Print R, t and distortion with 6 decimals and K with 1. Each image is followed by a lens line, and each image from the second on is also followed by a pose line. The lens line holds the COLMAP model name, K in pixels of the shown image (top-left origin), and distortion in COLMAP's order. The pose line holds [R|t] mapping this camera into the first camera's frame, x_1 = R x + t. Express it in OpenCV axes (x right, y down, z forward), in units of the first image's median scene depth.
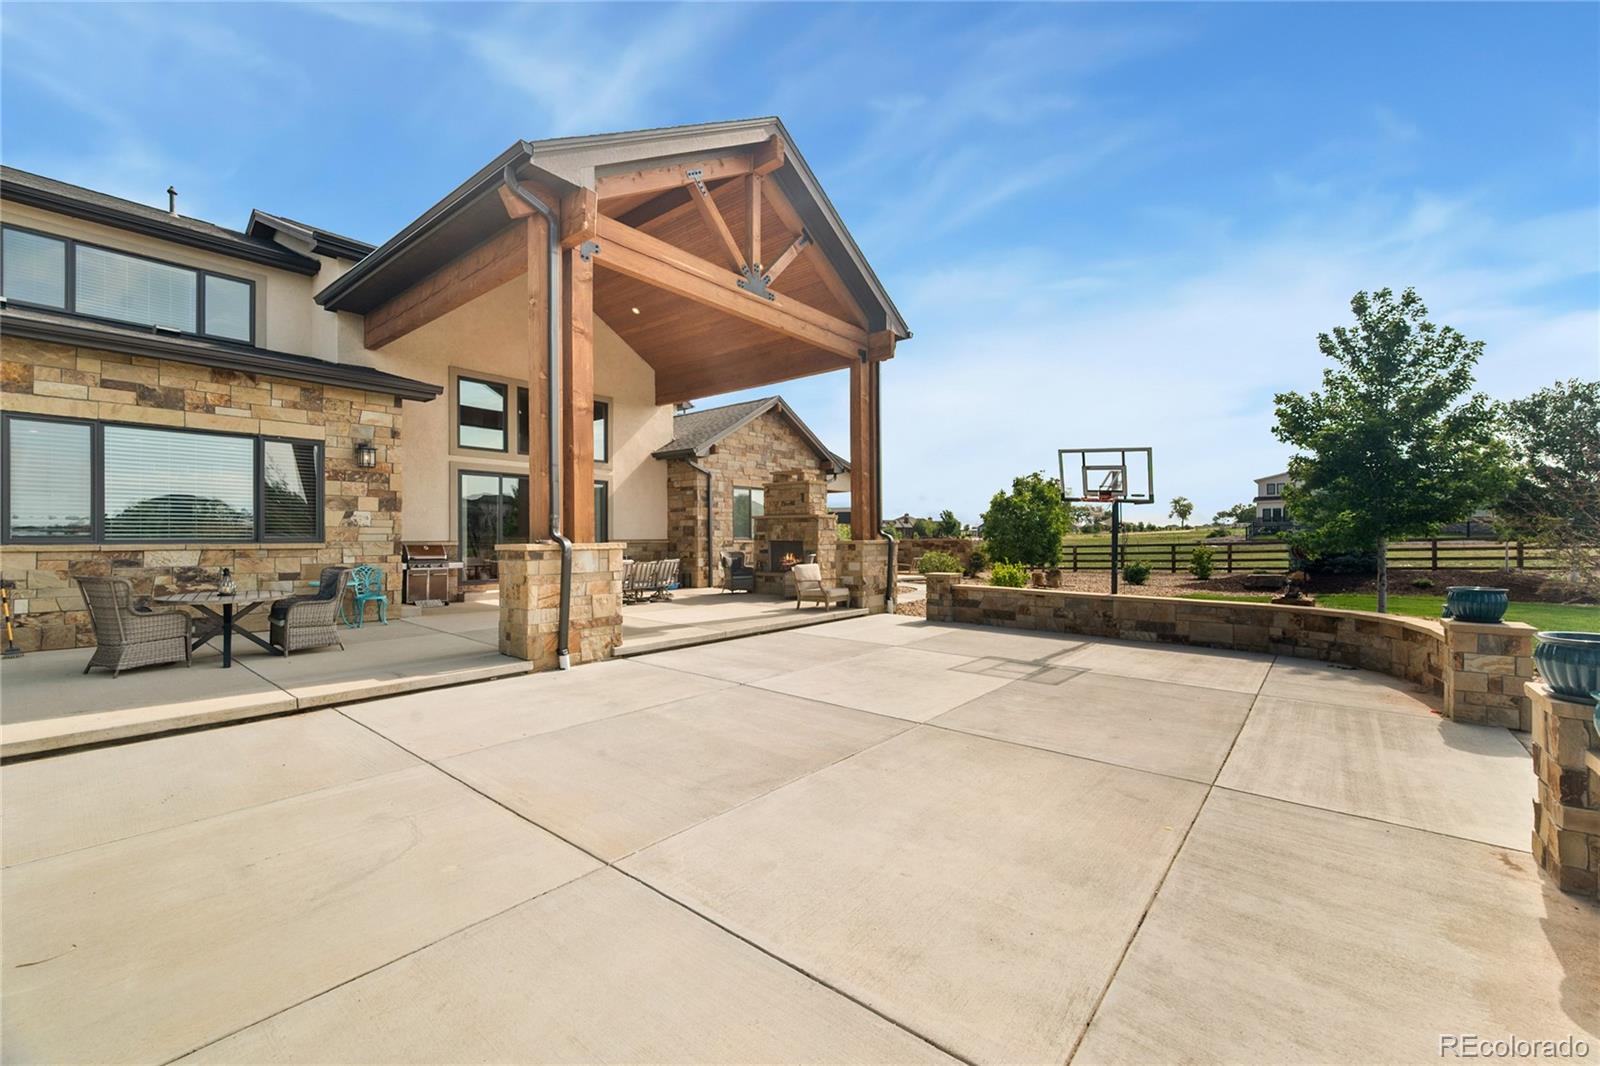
lens RADIAL K [[644.9, 0, 800.0], [0, 644.9, 533.0], [0, 0, 1]] dist [-0.001084, -0.000260]
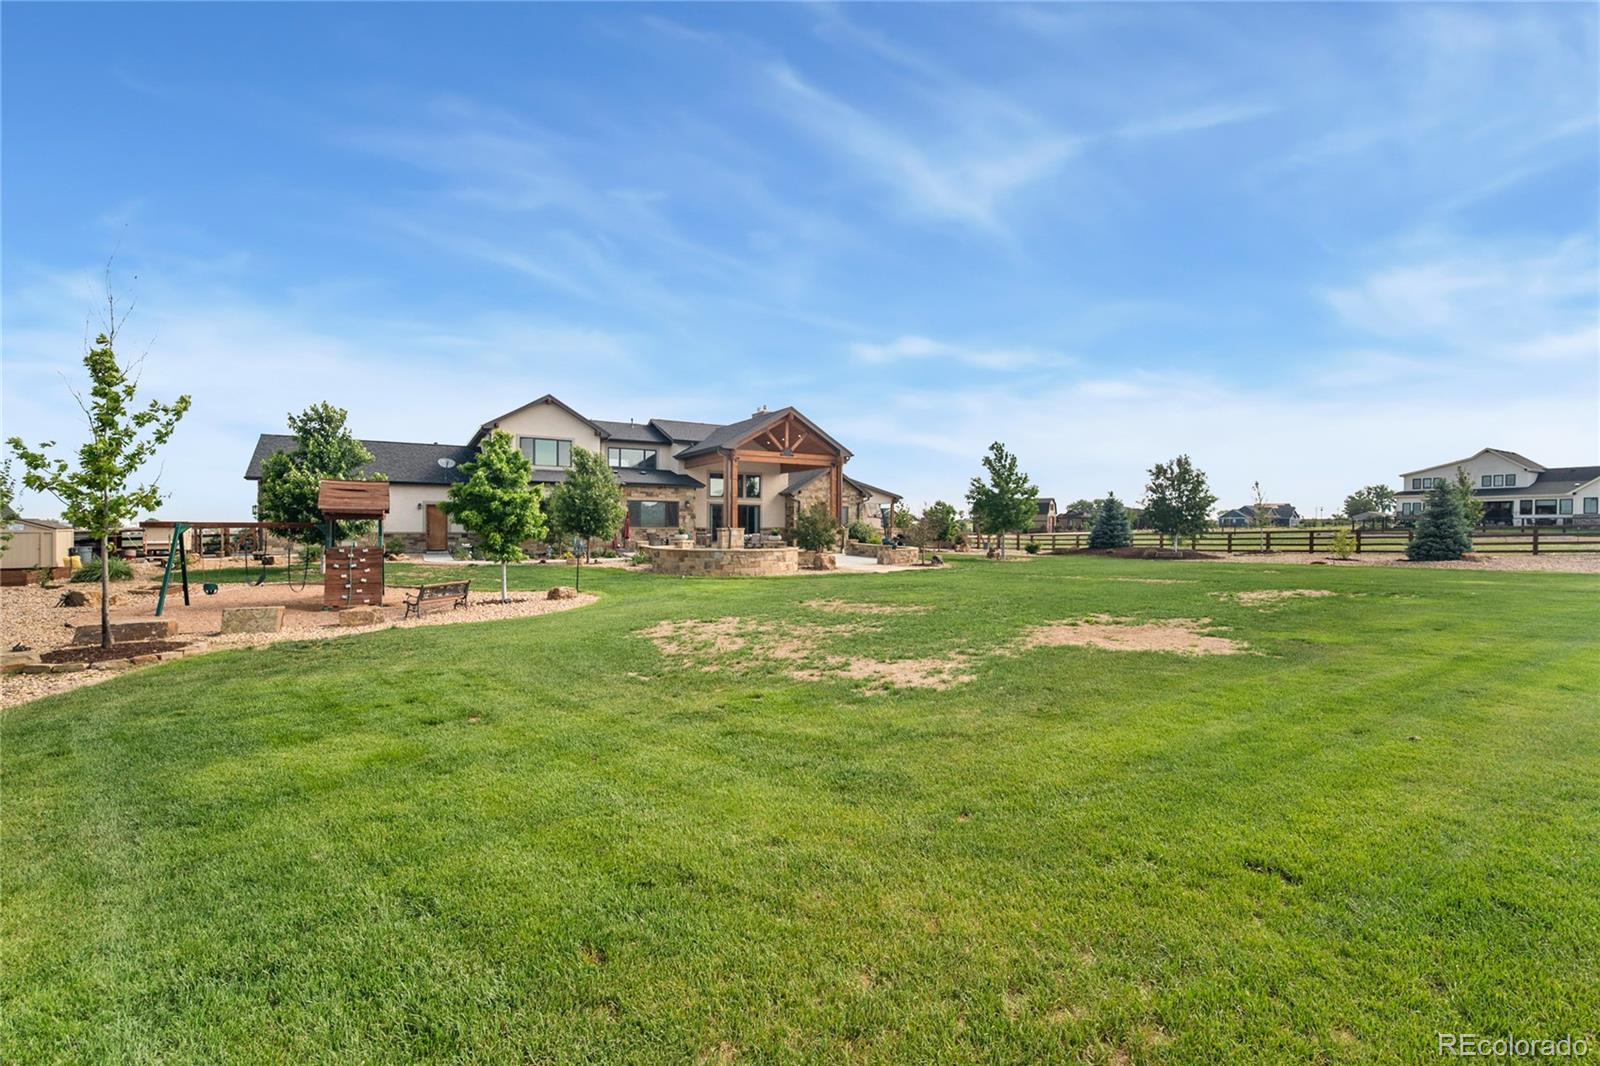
lens RADIAL K [[655.2, 0, 800.0], [0, 655.2, 533.0], [0, 0, 1]] dist [0.000296, 0.000022]
pose [[0.934094, 0.014604, -0.356729, 0.789426], [-0.006991, 0.999720, 0.022620, -0.026407], [0.356960, -0.018635, 0.933934, -1.415118]]
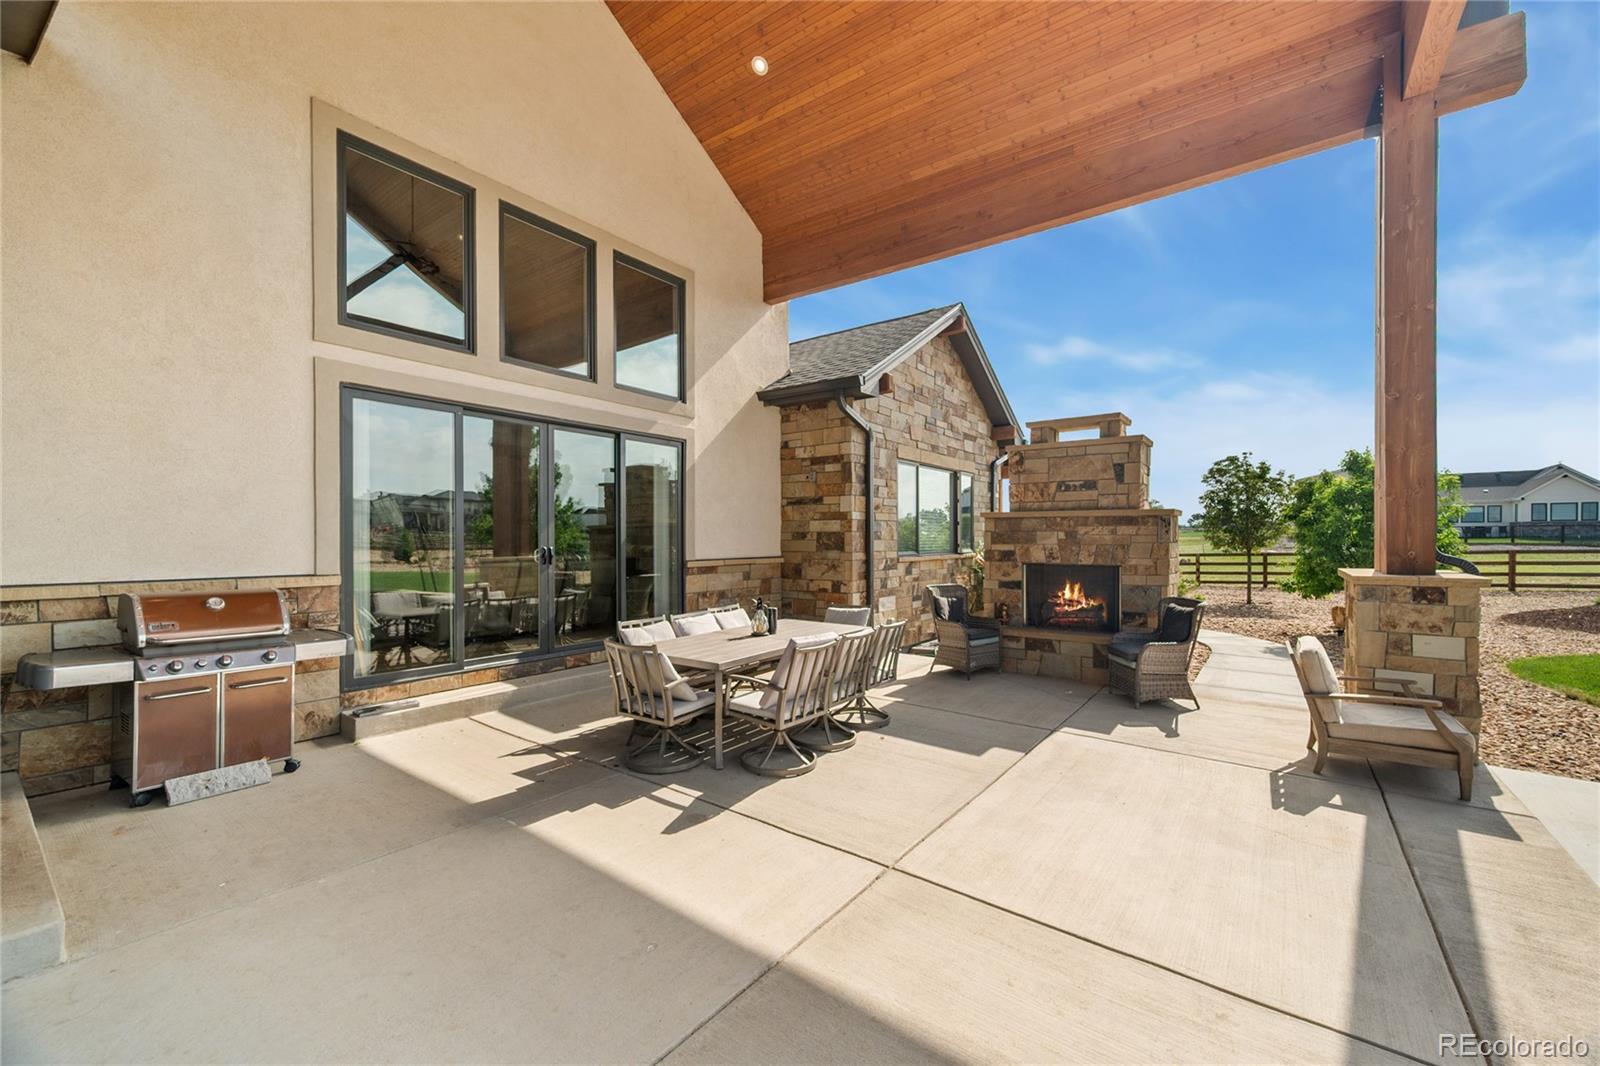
lens RADIAL K [[638.0, 0, 804.1], [0, 638.0, 539.5], [0, 0, 1]] dist [0.000375, 0.000228]
pose [[0.998570, 0.002573, 0.053390, -0.224200], [-0.003078, 0.999951, 0.009382, -0.009235], [-0.053363, -0.009533, 0.998530, 0.490955]]
